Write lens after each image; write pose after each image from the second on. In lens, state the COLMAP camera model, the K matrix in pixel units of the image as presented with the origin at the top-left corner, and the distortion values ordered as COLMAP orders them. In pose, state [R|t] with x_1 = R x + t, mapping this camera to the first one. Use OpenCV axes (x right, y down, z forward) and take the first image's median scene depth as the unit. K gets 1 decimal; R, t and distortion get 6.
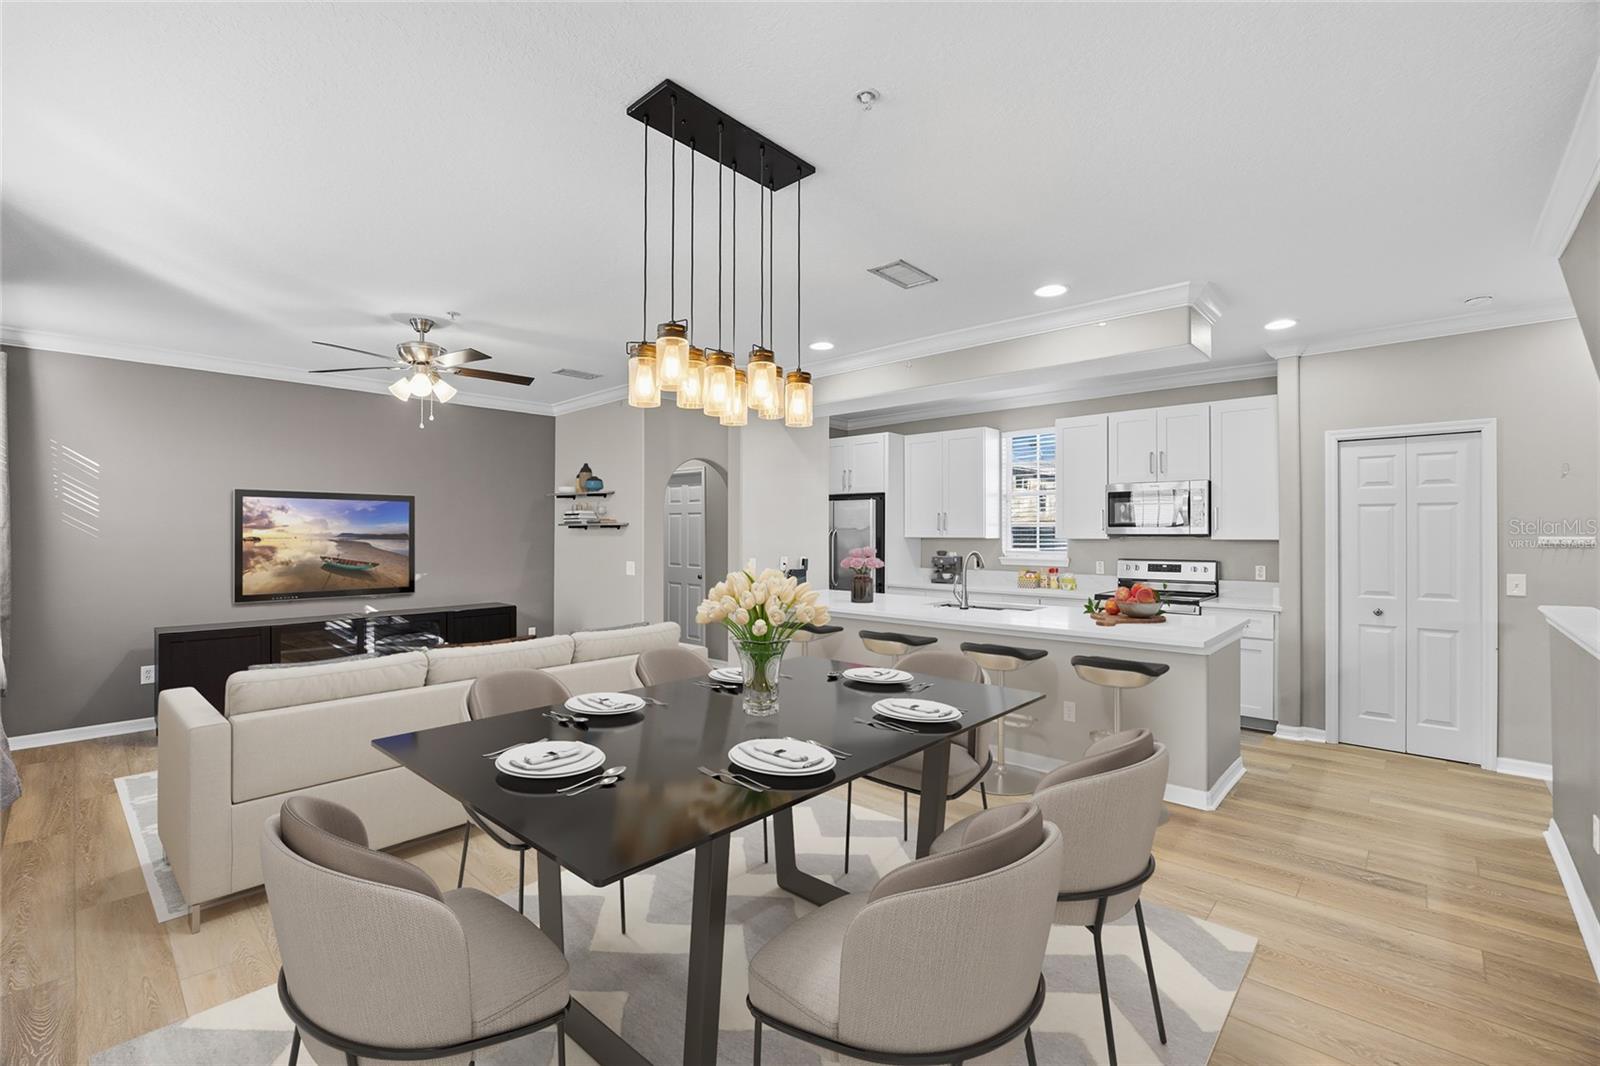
lens RADIAL K [[689.1, 0, 802.7], [0, 689.1, 531.0], [0, 0, 1]] dist [-0.021476, 0.000228]
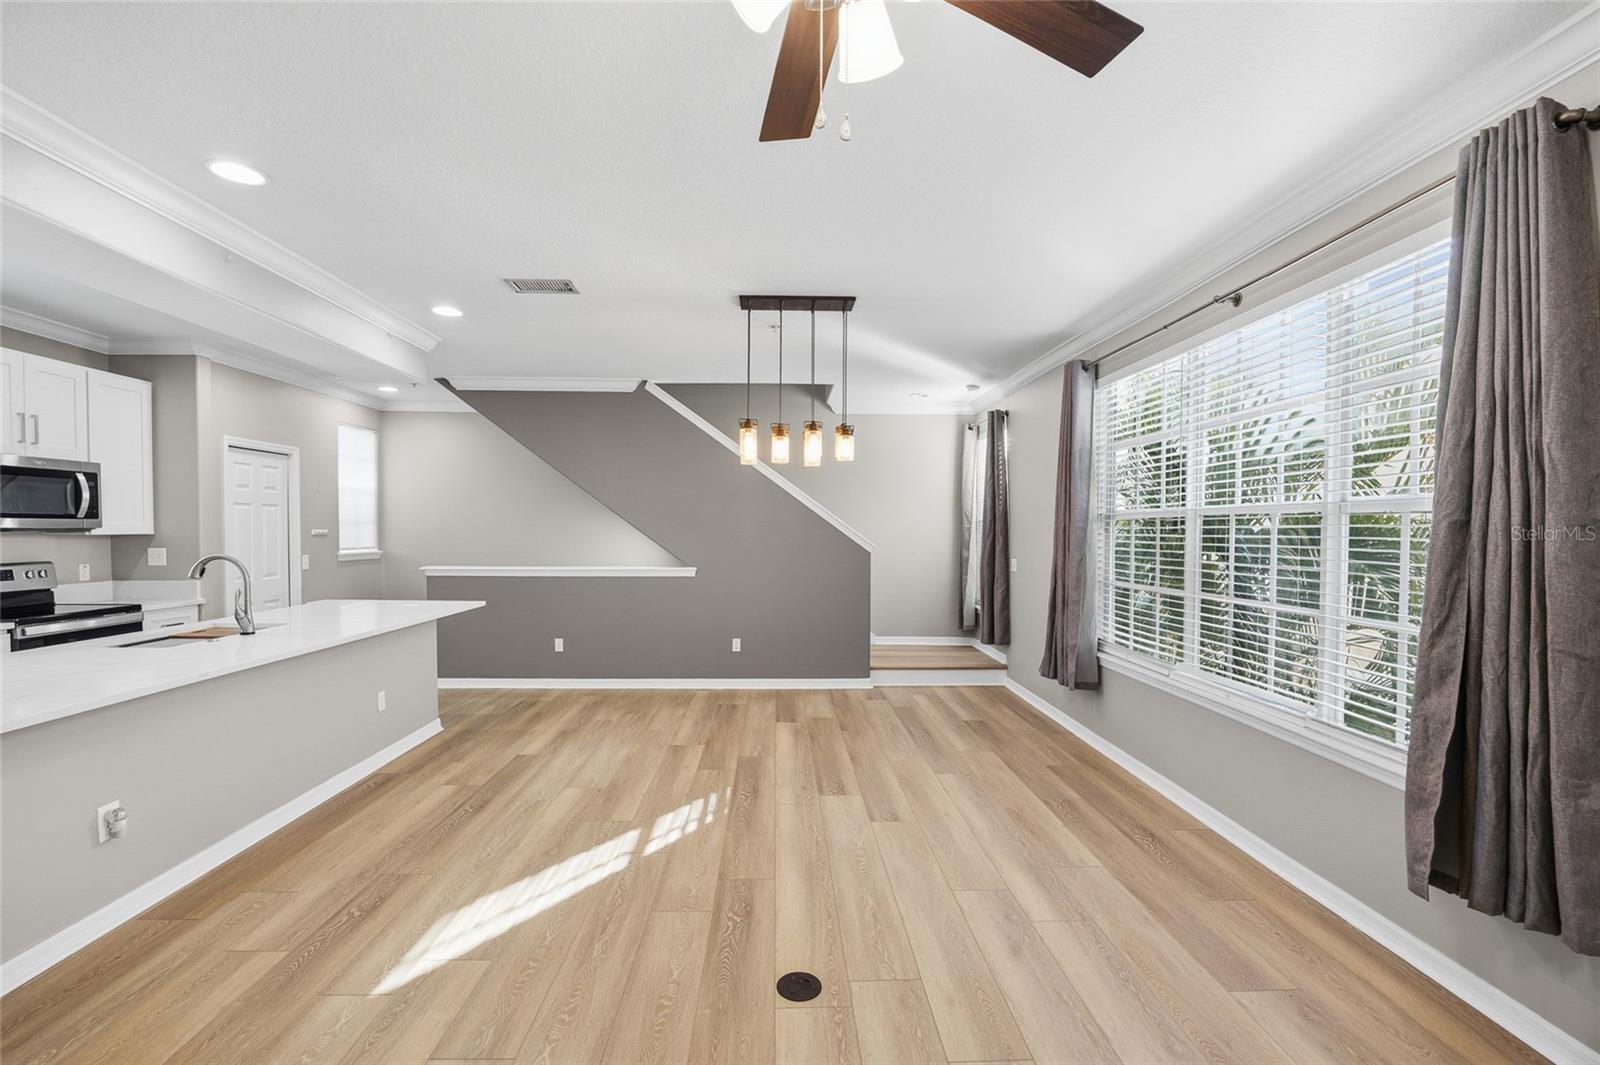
lens RADIAL K [[697.2, 0, 806.7], [0, 697.2, 554.7], [0, 0, 1]] dist [-0.023151, 0.001167]
pose [[-0.704213, -0.029464, 0.709377, -0.559094], [-0.006604, 0.999367, 0.034953, 0.001933], [-0.709958, 0.019930, -0.703962, 0.896709]]
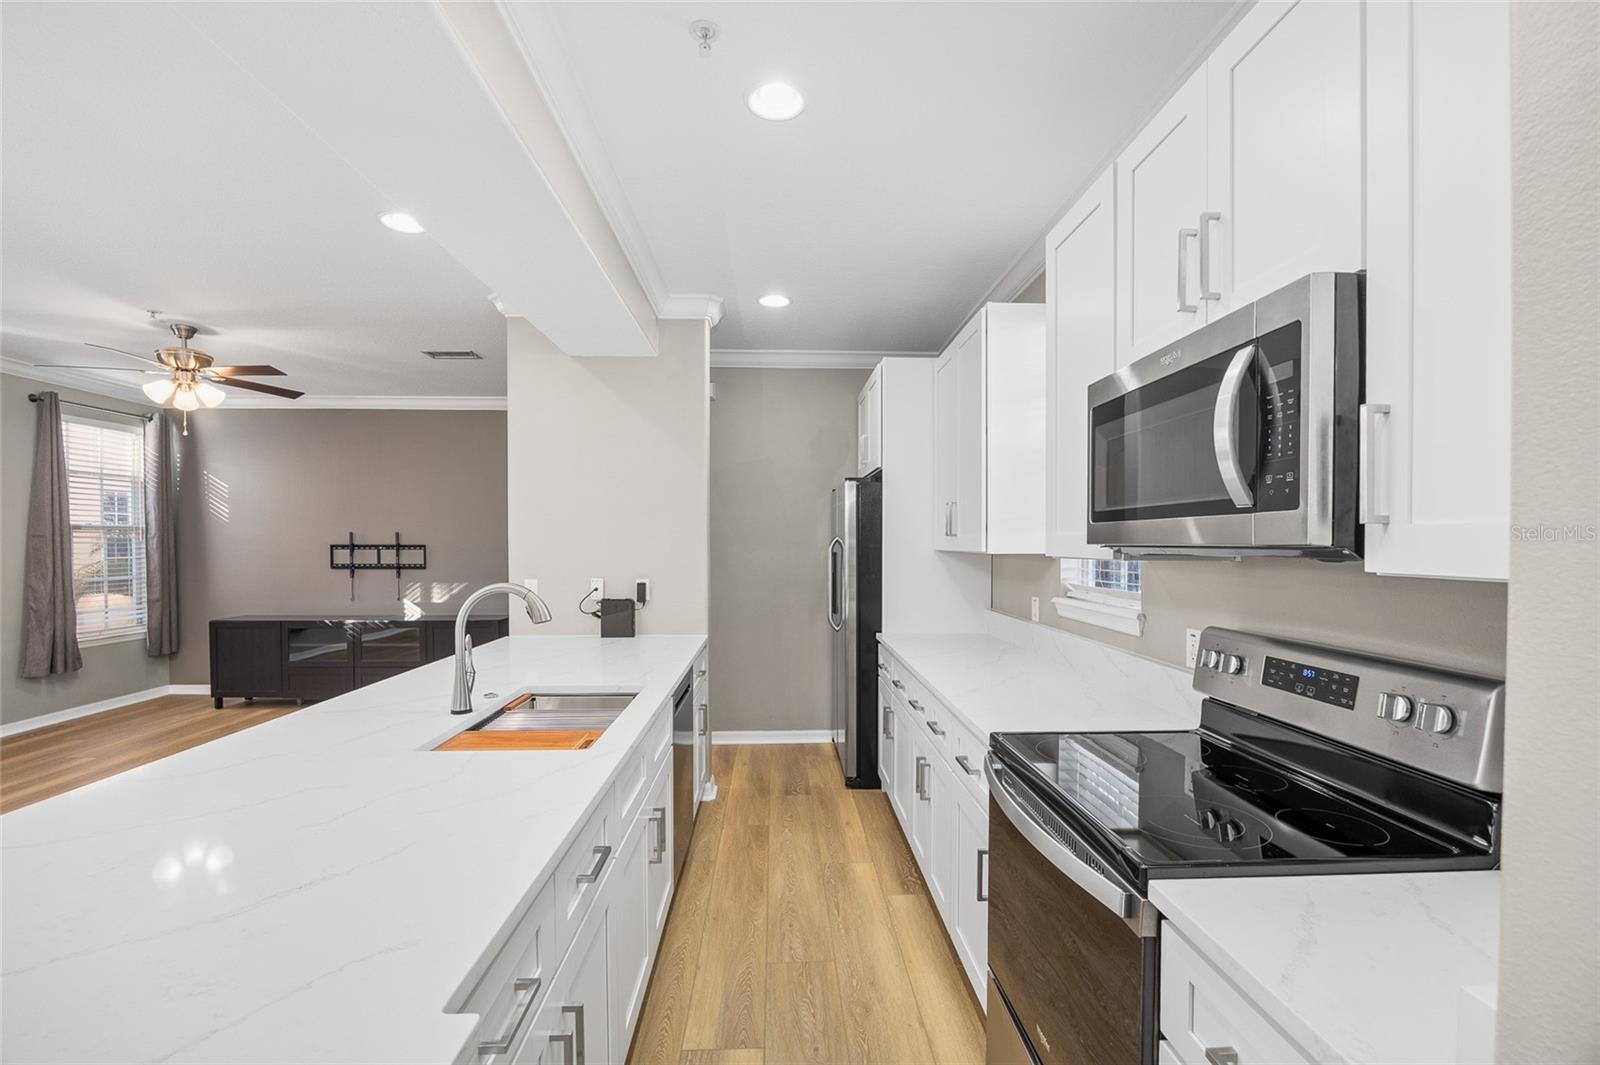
lens RADIAL K [[697.2, 0, 806.7], [0, 697.2, 554.7], [0, 0, 1]] dist [-0.023151, 0.001167]
pose [[0.706964, 0.013486, -0.707121, 0.579462], [0.000263, 0.999813, 0.019331, 0.002750], [0.707250, -0.013852, 0.706828, 0.693971]]
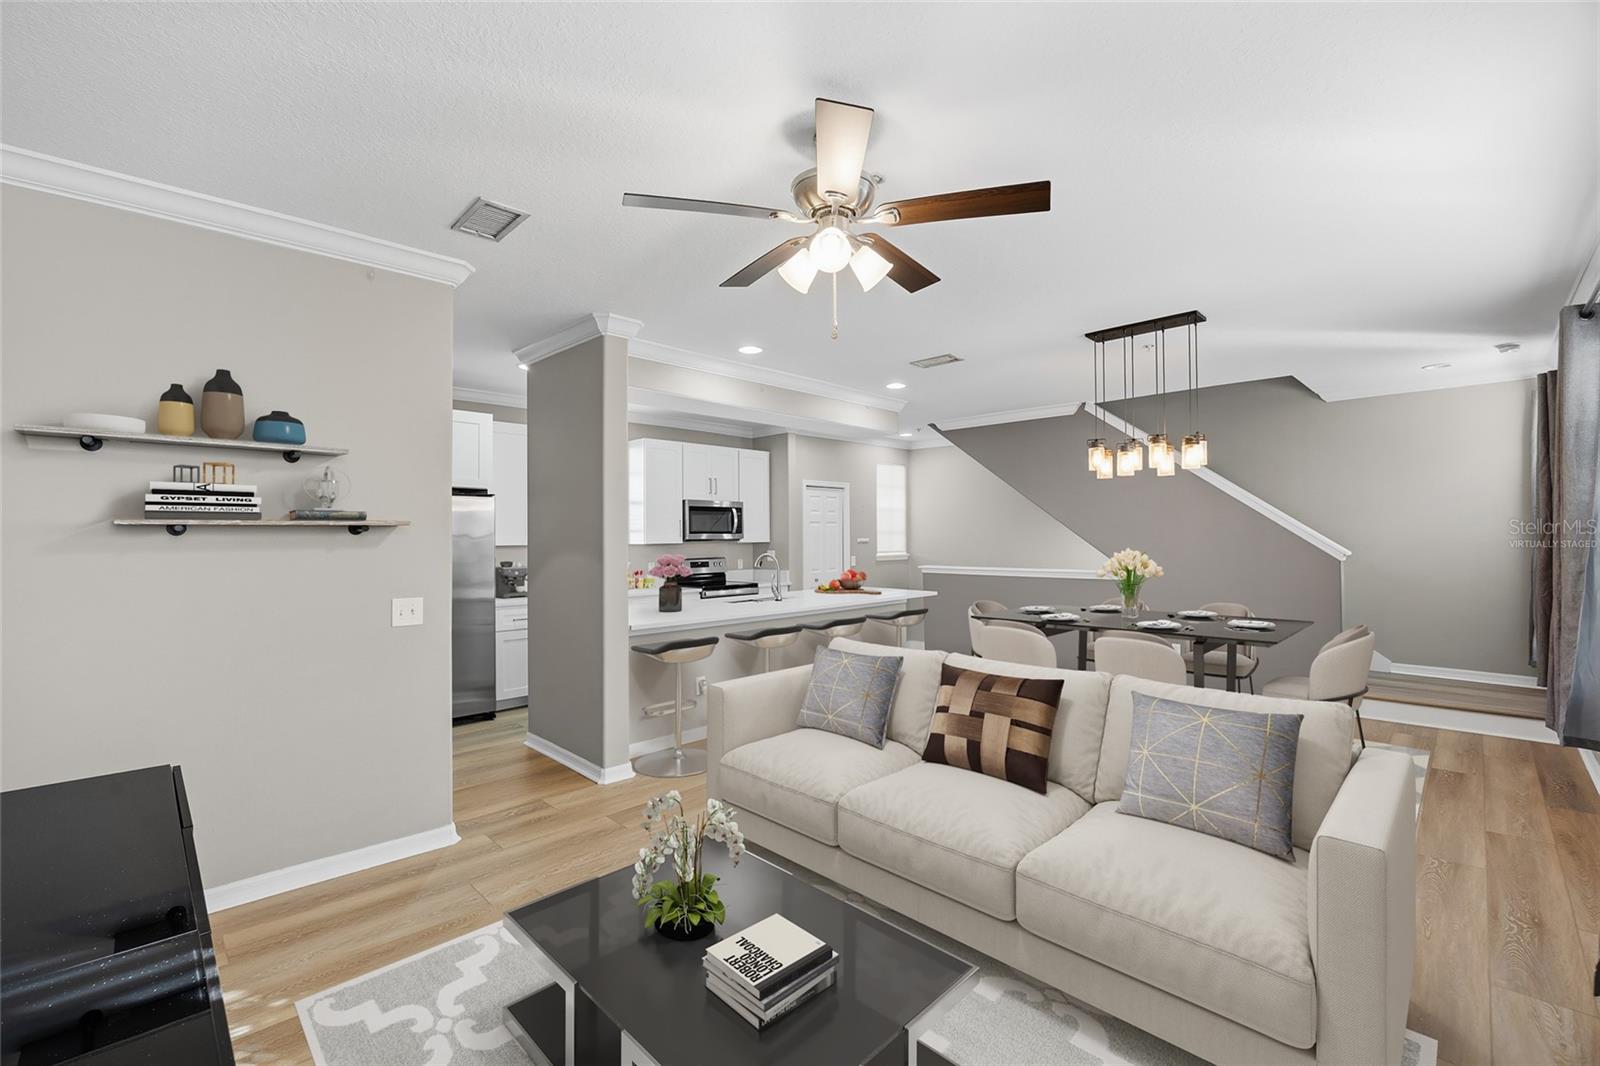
lens RADIAL K [[689.1, 0, 802.7], [0, 689.1, 531.0], [0, 0, 1]] dist [-0.021476, 0.000228]
pose [[0.037751, 0.007843, 0.999256, -0.808466], [0.004636, 0.999957, -0.008024, 0.000459], [-0.999276, 0.004935, 0.037713, 0.752189]]
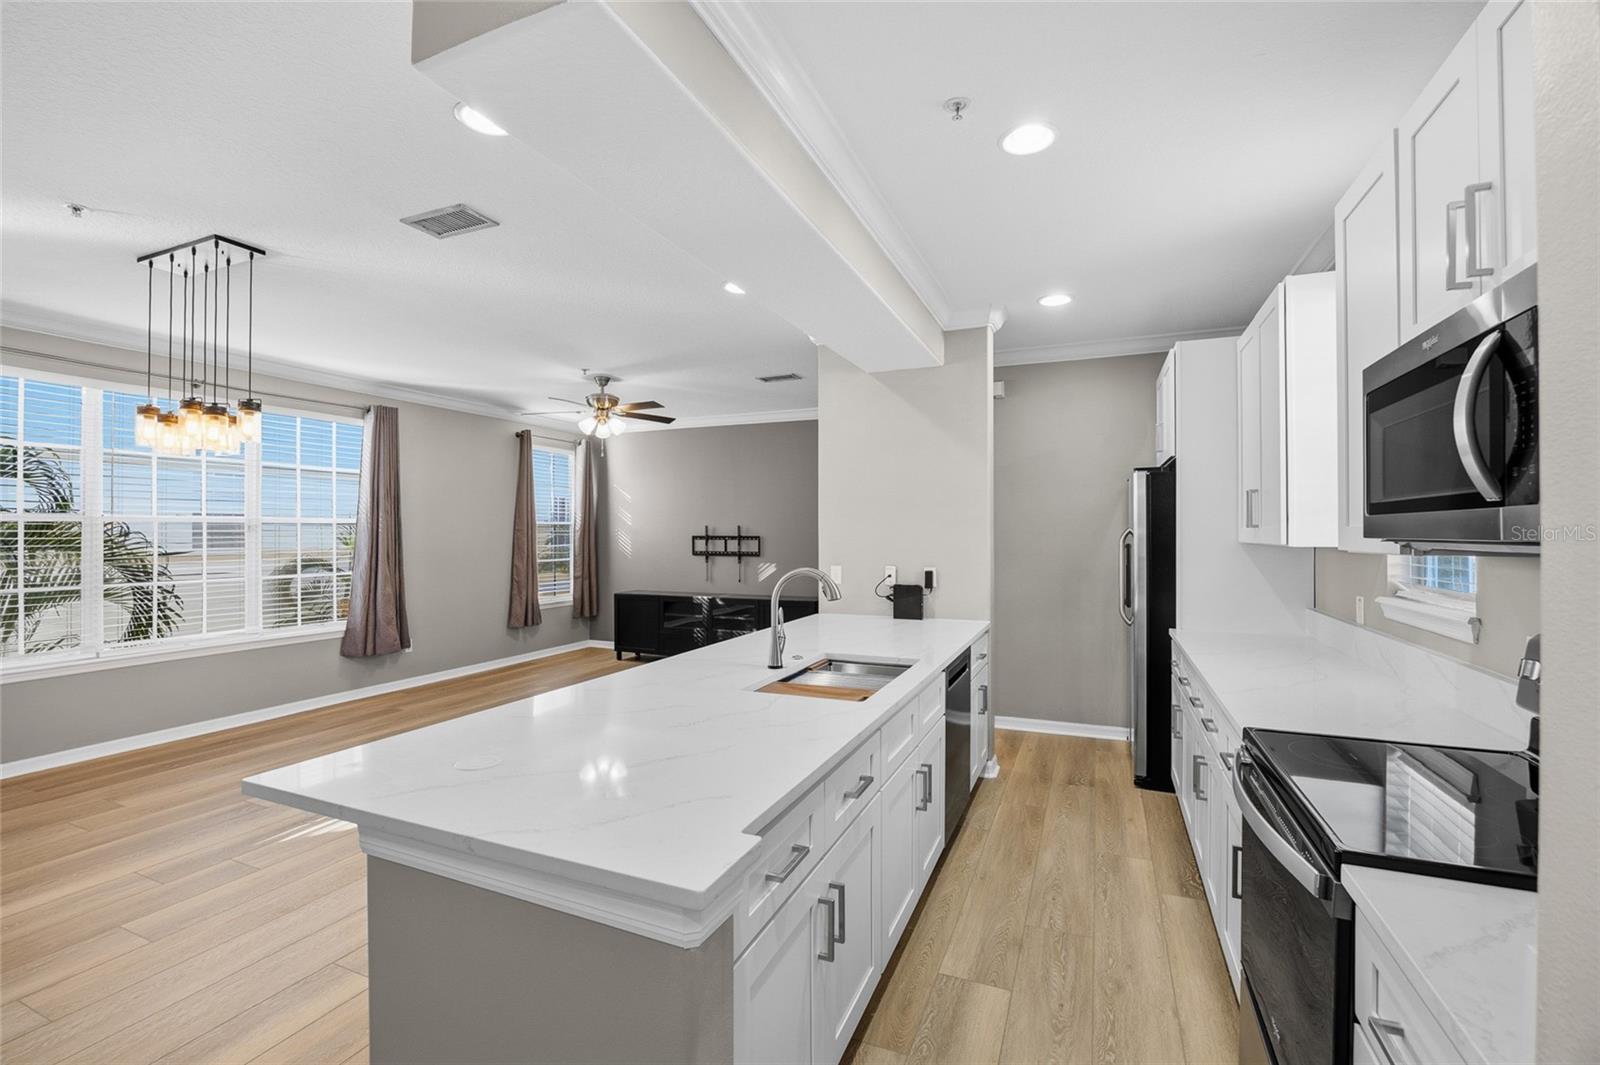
lens RADIAL K [[689.1, 0, 802.7], [0, 689.1, 530.5], [0, 0, 1]] dist [-0.021476, 0.000228]
pose [[0.331886, -0.003190, -0.943314, 0.640099], [0.003071, 0.999993, -0.002301, 0.000825], [0.943315, -0.002134, 0.331893, 0.684885]]
